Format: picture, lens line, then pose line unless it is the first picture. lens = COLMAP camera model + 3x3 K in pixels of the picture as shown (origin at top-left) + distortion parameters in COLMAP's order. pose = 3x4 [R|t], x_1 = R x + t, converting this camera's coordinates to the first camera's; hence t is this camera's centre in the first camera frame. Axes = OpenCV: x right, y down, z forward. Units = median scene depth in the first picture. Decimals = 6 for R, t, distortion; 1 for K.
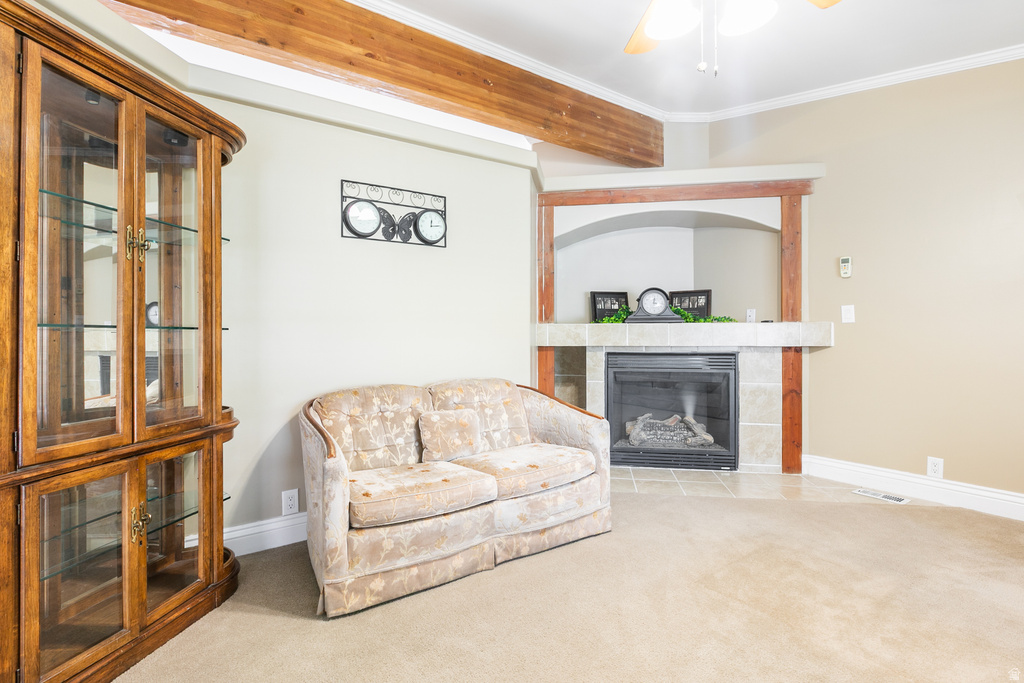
lens RADIAL K [[495.8, 0, 512.4], [0, 495.8, 328.7], [0, 0, 1]] dist [-0.001189, -0.000007]
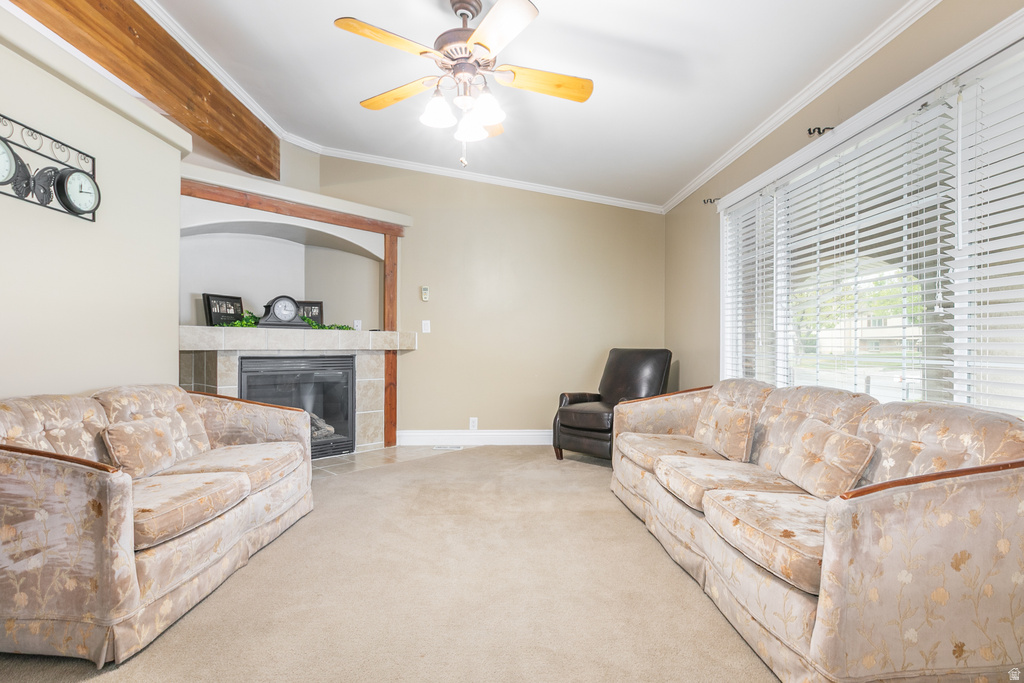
lens RADIAL K [[496.6, 0, 512.2], [0, 496.6, 347.0], [0, 0, 1]] dist [0.001449, 0.000082]
pose [[0.555287, 0.005139, 0.831643, -0.354400], [-0.008910, 0.999960, -0.000230, 0.025724], [-0.831611, -0.007283, 0.555310, 0.000393]]
